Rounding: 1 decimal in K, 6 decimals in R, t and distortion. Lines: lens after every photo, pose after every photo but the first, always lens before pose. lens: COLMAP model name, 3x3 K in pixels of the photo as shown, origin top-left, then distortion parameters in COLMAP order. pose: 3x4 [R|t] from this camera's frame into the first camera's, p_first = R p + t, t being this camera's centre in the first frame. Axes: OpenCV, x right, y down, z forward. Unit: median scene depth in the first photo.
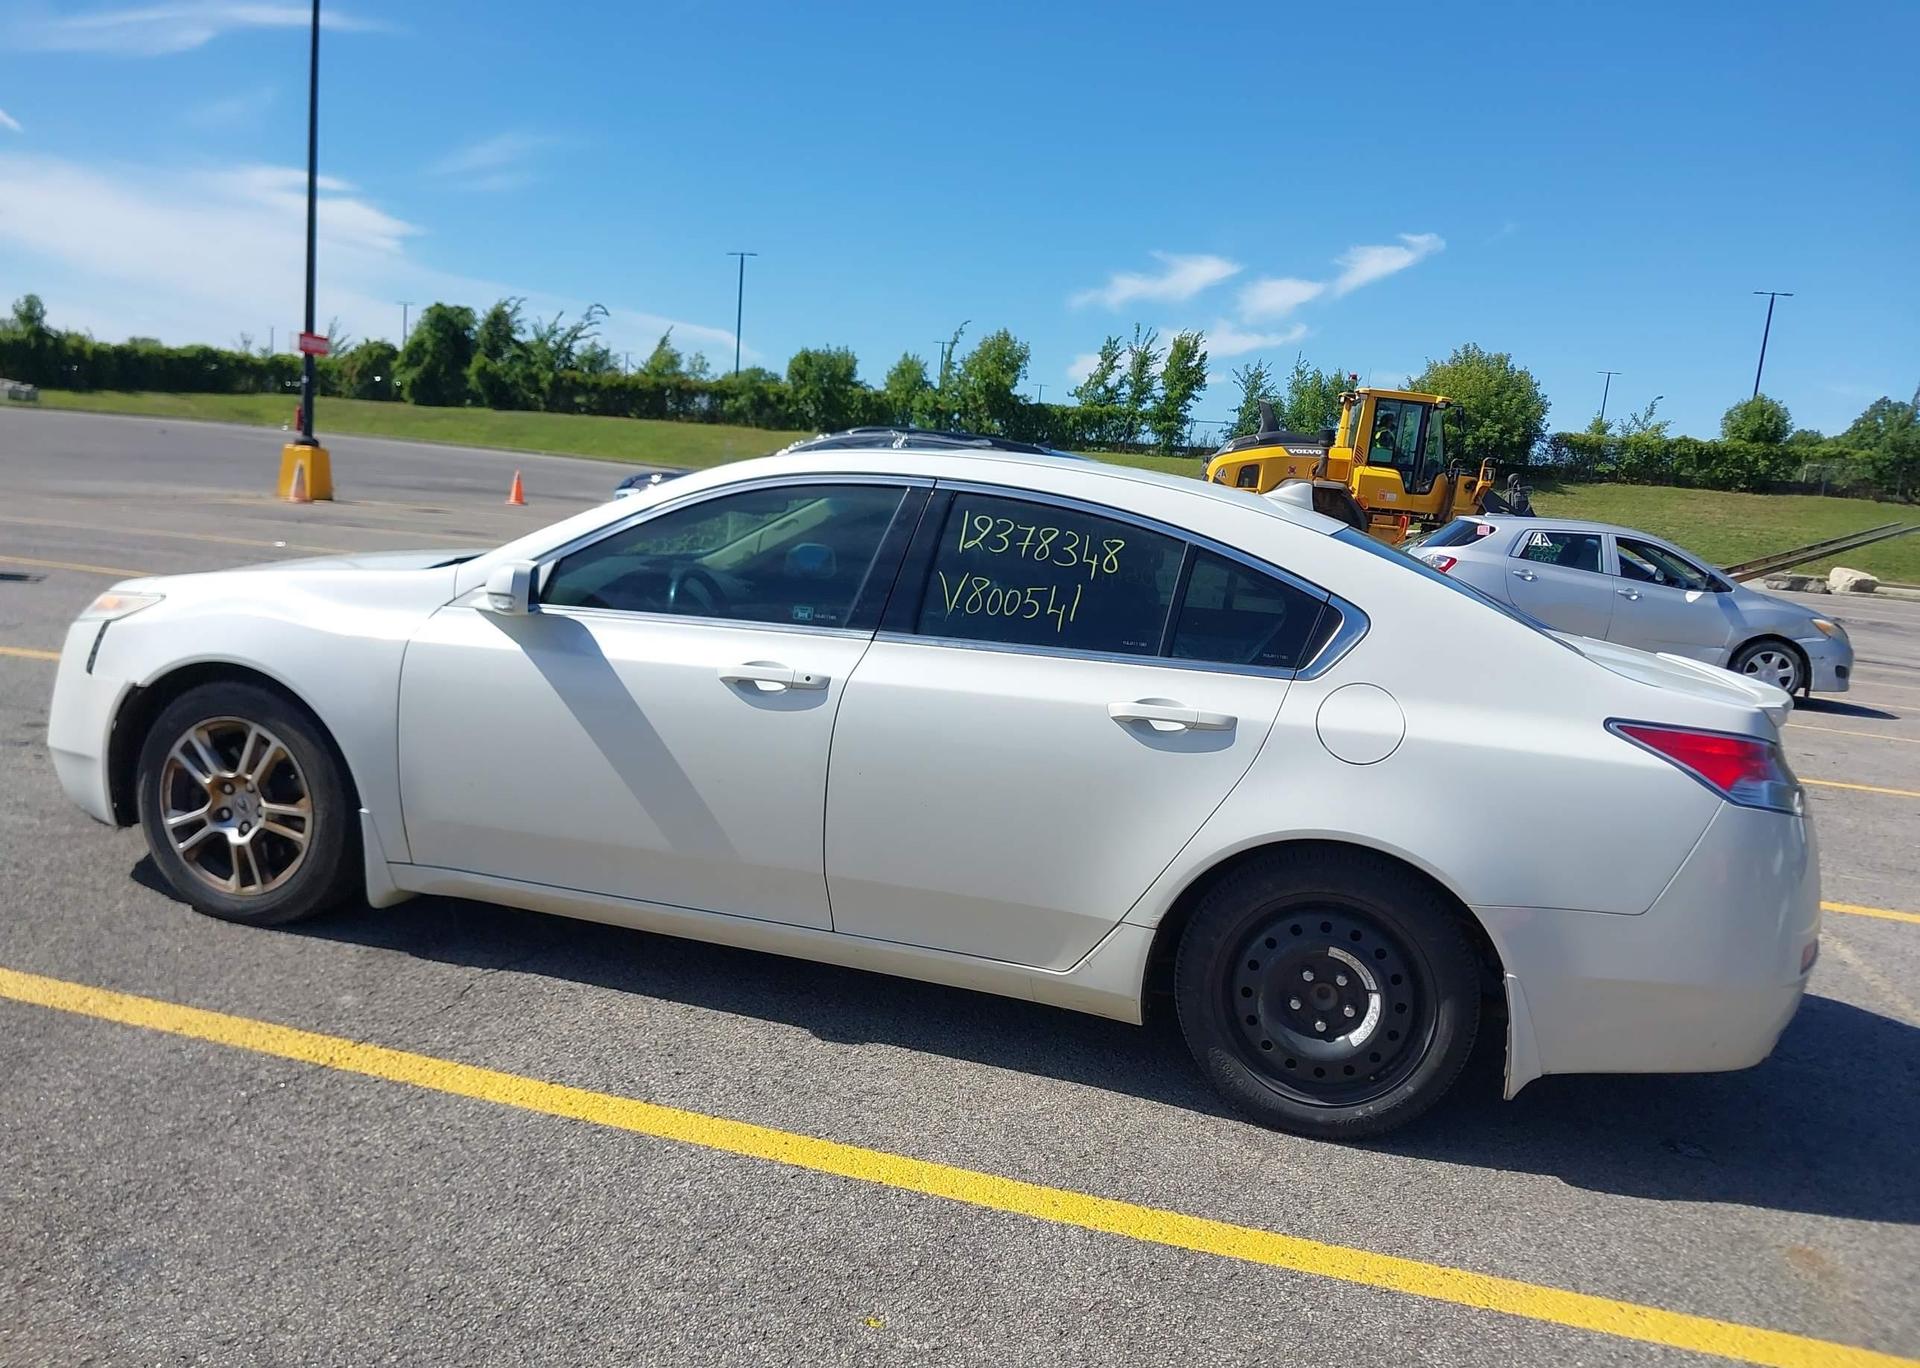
lens RADIAL K [[1499.6, 0, 965.0], [0, 1499.6, 679.9], [0, 0, 1]] dist [0.107459, -0.202494]
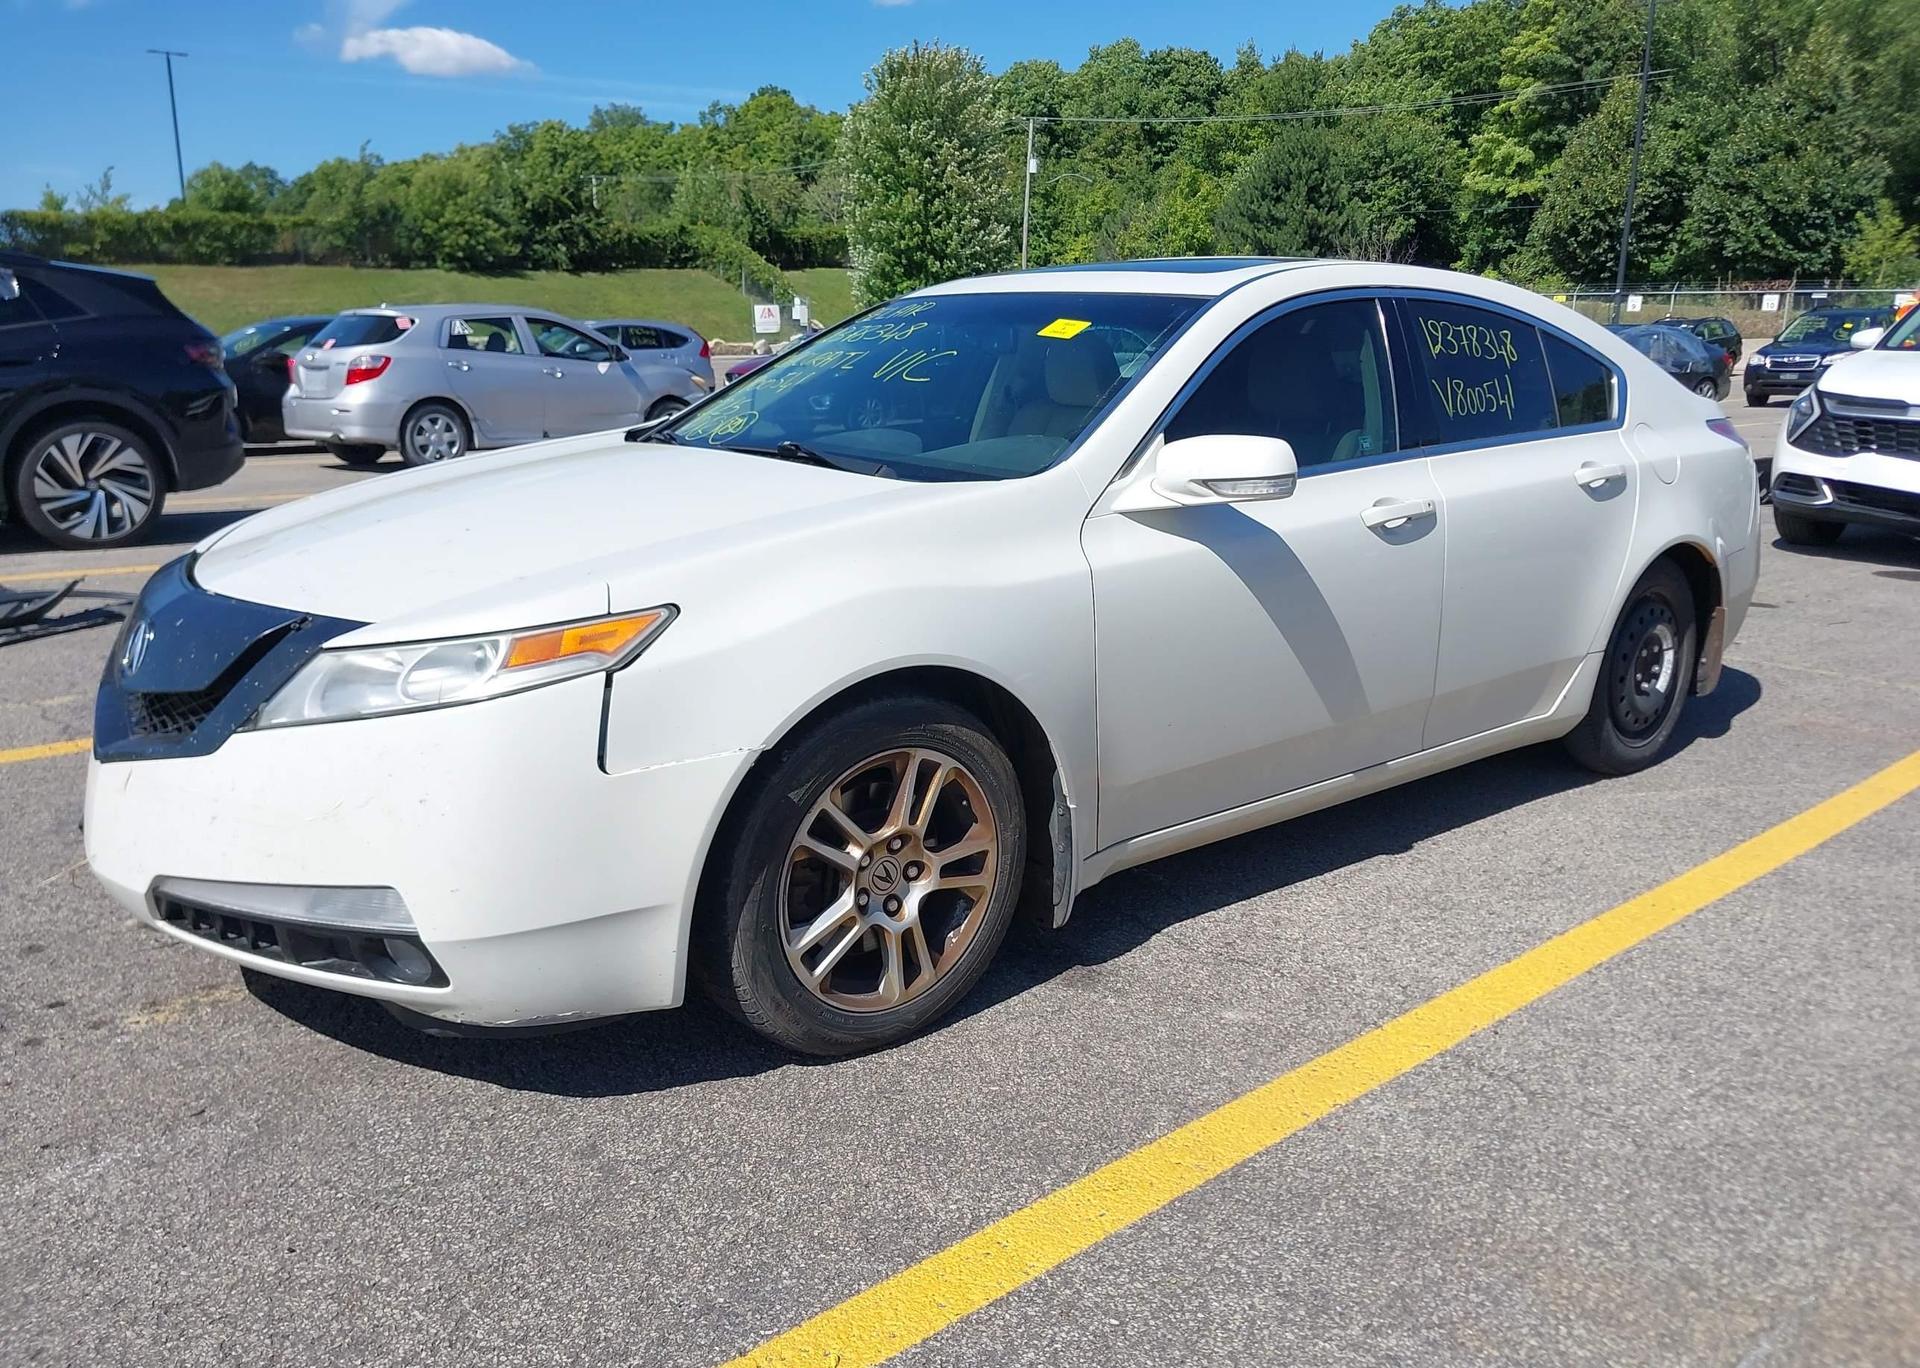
lens RADIAL K [[1520.3, 0, 966.8], [0, 1520.3, 682.9], [0, 0, 1]] dist [0.041087, -0.056262]
pose [[0.566092, -0.276758, 0.776496, -0.948751], [0.162963, 0.960940, 0.223692, -0.141673], [-0.808074, -0.000090, 0.589081, 0.578021]]
